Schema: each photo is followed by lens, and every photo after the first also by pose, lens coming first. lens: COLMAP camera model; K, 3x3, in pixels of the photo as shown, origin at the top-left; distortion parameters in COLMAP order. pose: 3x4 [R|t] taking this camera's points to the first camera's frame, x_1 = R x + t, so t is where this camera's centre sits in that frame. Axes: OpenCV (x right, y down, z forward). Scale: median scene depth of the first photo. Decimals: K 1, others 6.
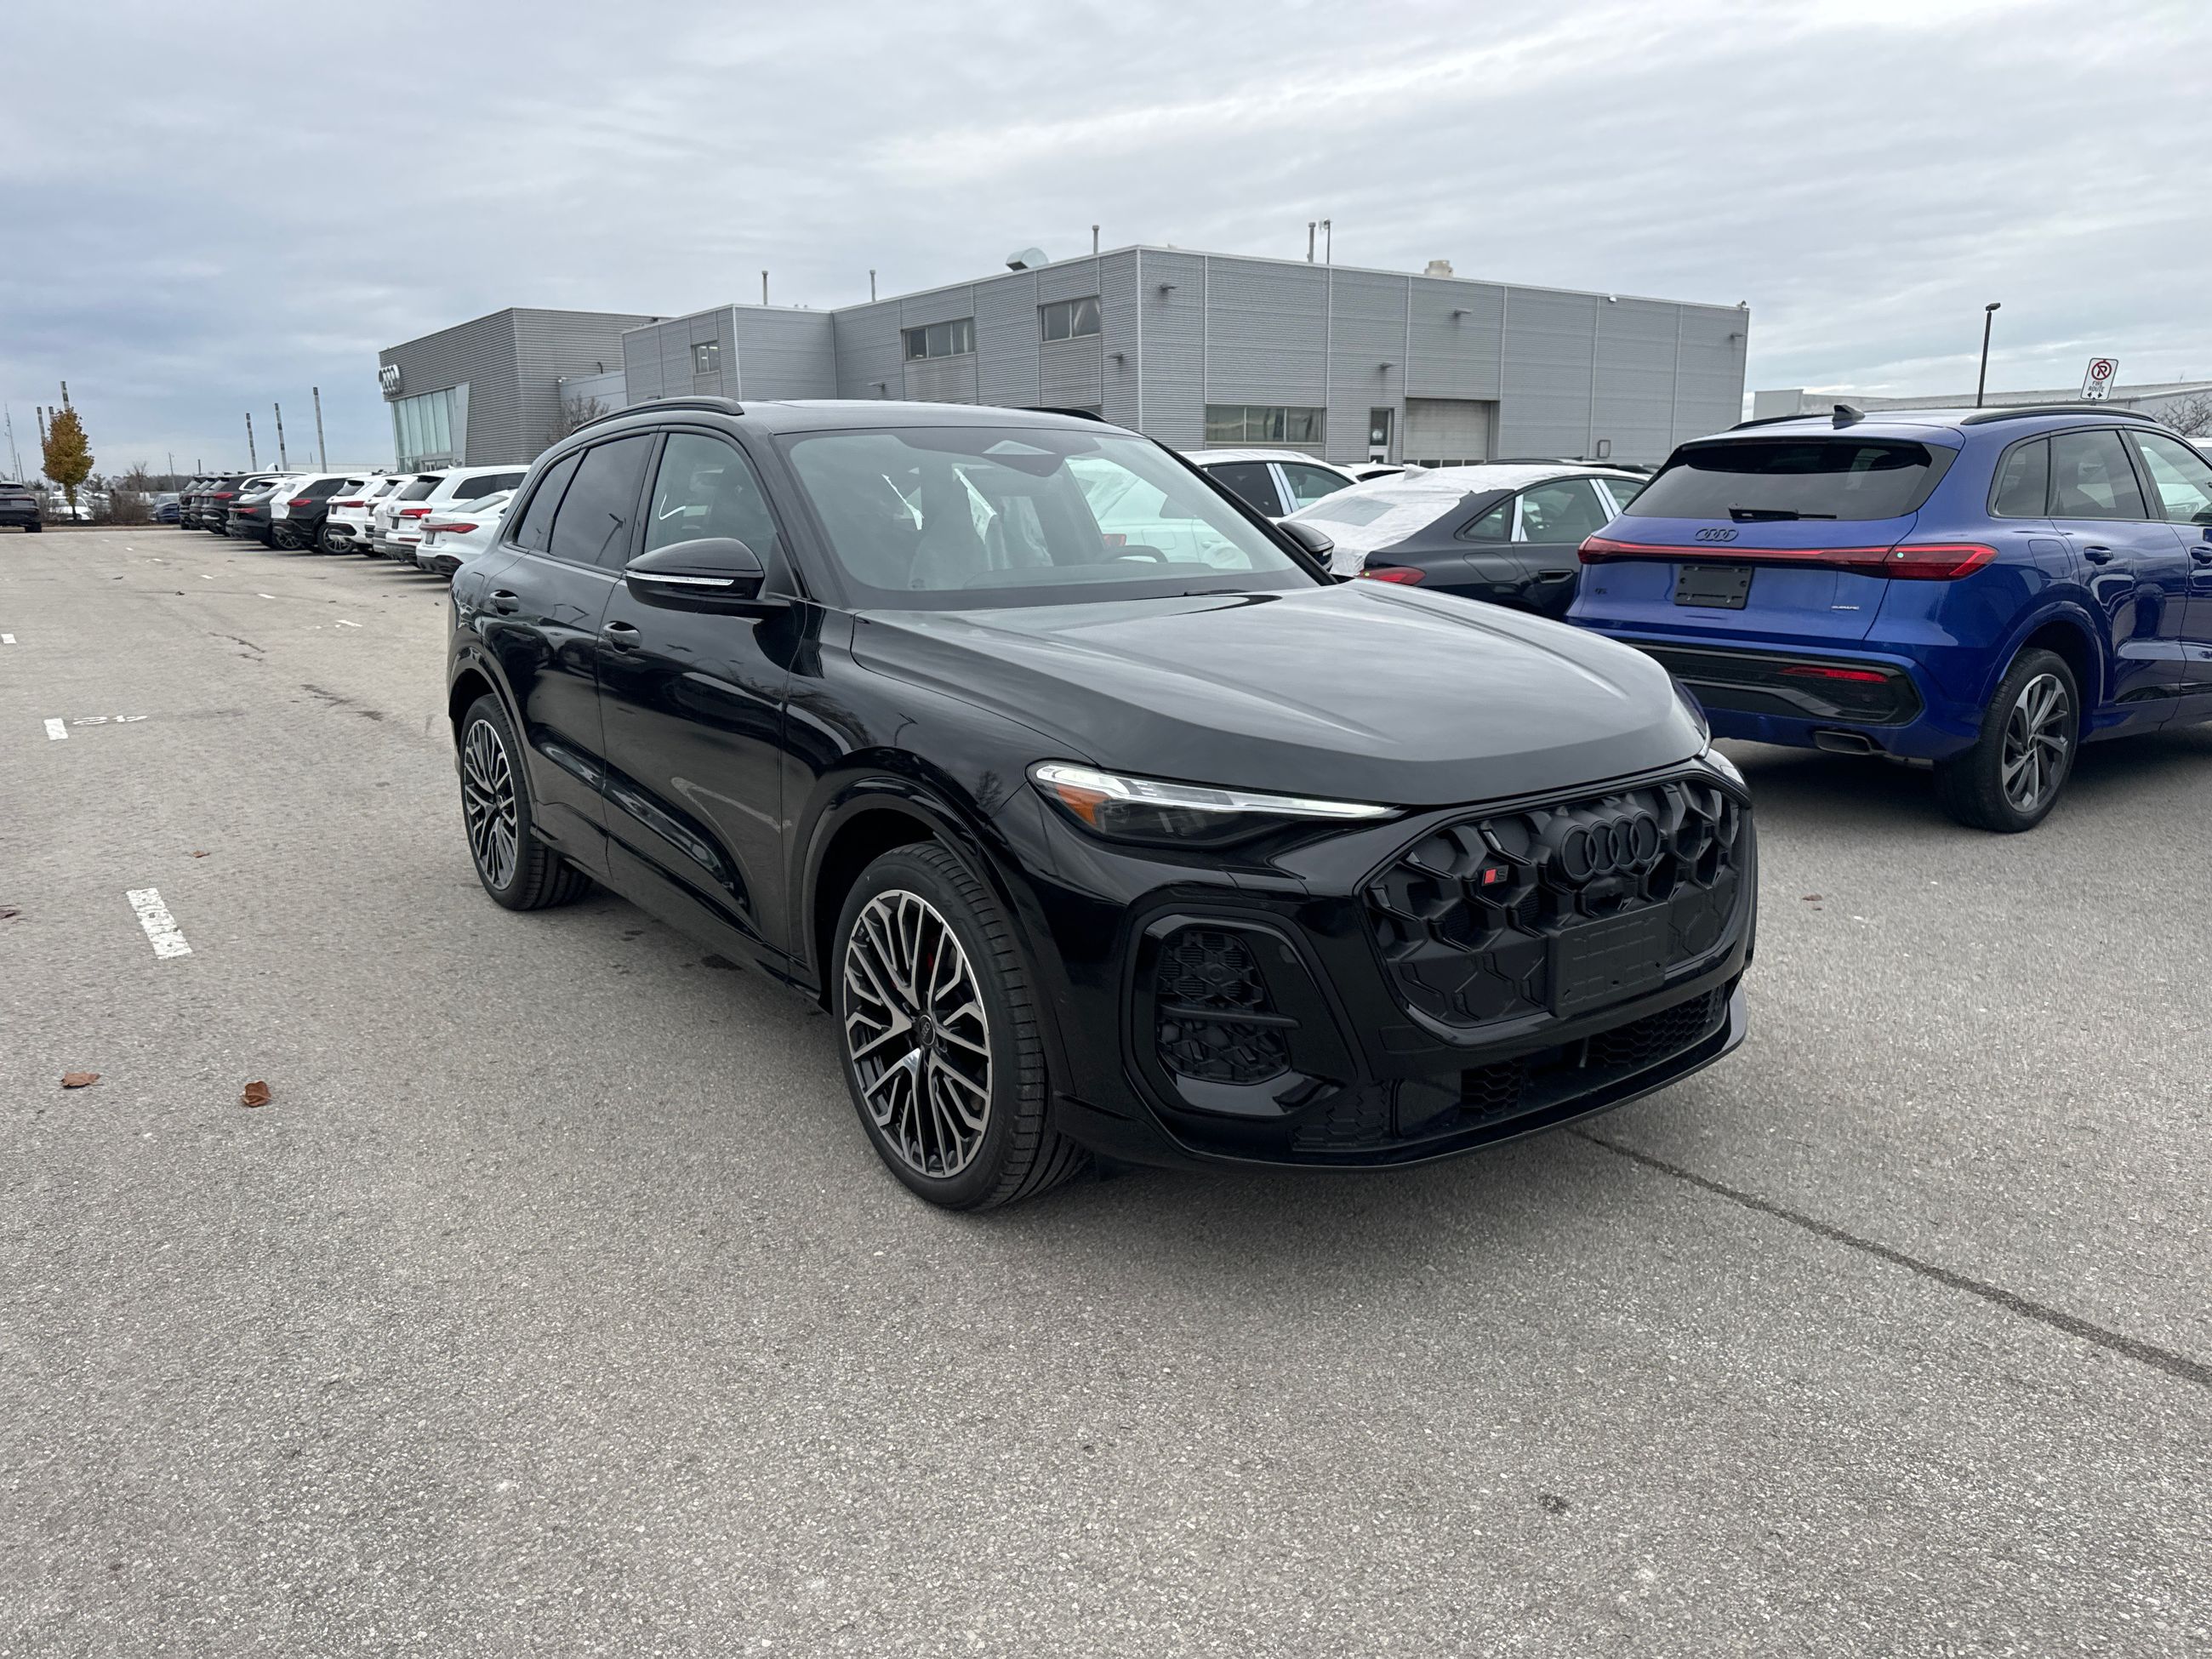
lens RADIAL K [[1567.8, 0, 1112.1], [0, 1567.8, 819.8], [0, 0, 1]] dist [0.044743, -0.052531]
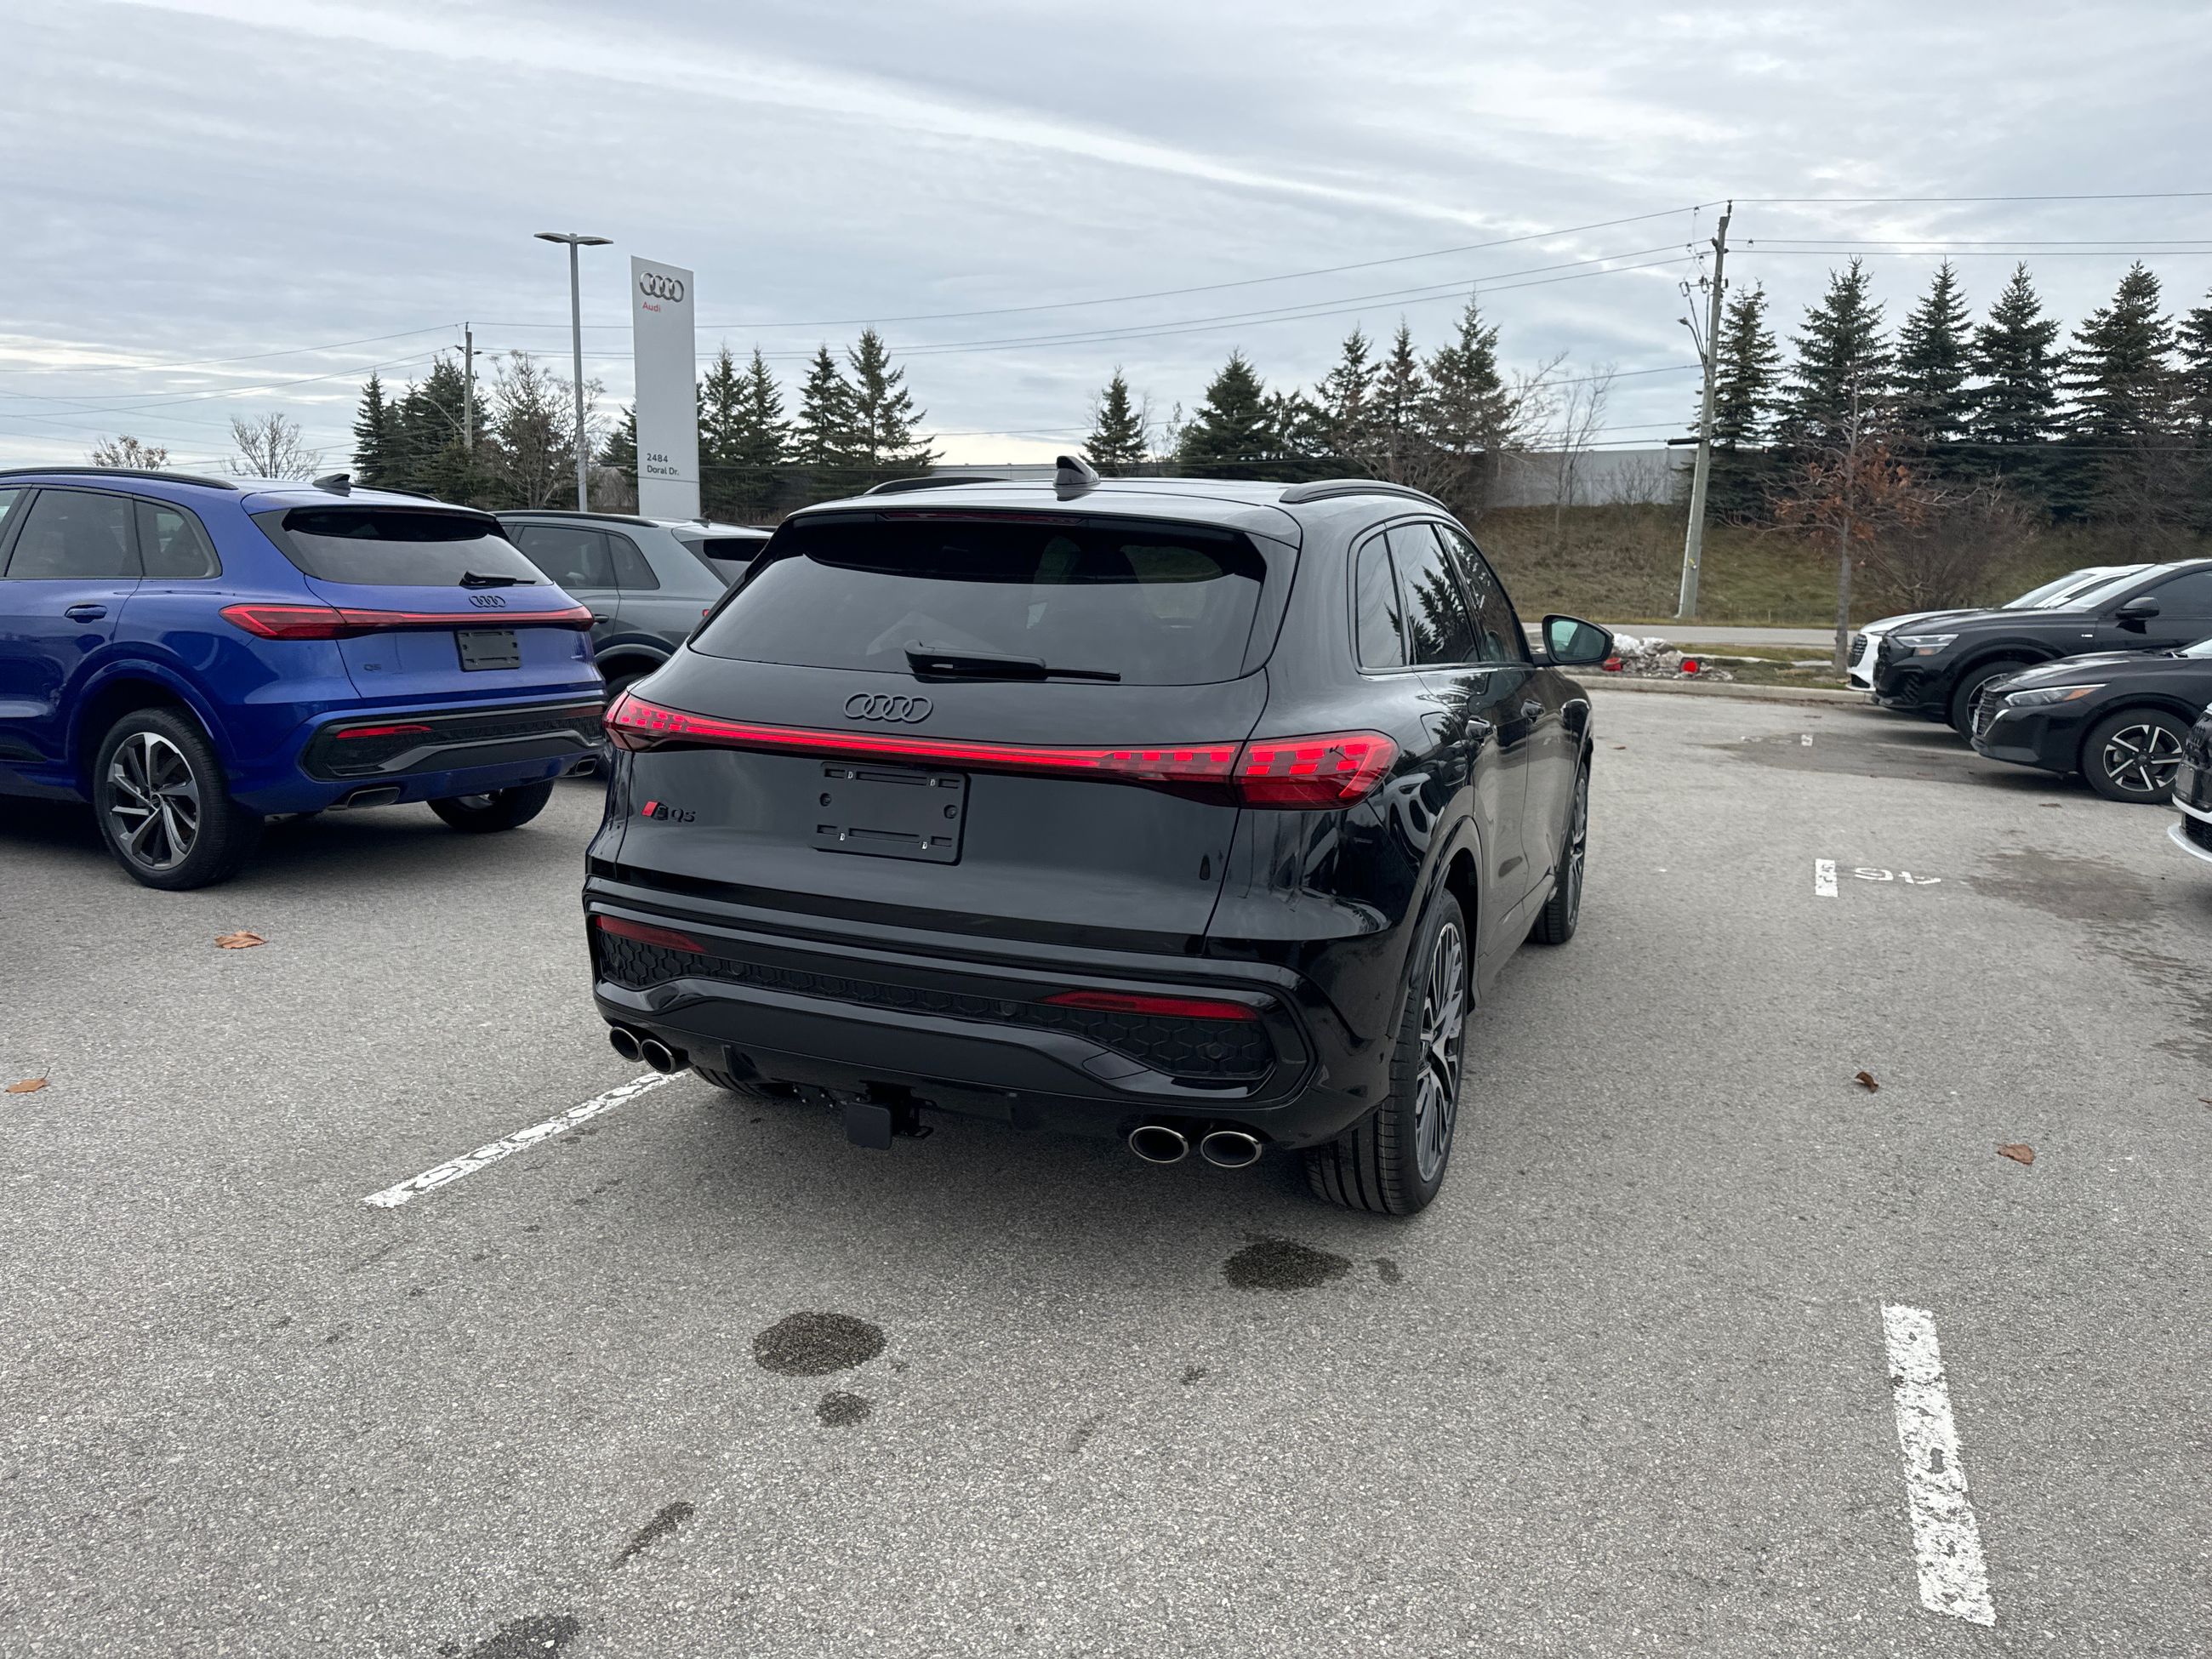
lens RADIAL K [[1542.3, 0, 1100.3], [0, 1542.3, 831.5], [0, 0, 1]] dist [0.060182, -0.076801]
pose [[-0.501728, -0.154271, 0.851158, -1.203942], [0.156134, 0.951657, 0.264521, -0.404779], [-0.850818, 0.265613, -0.453386, 1.942221]]
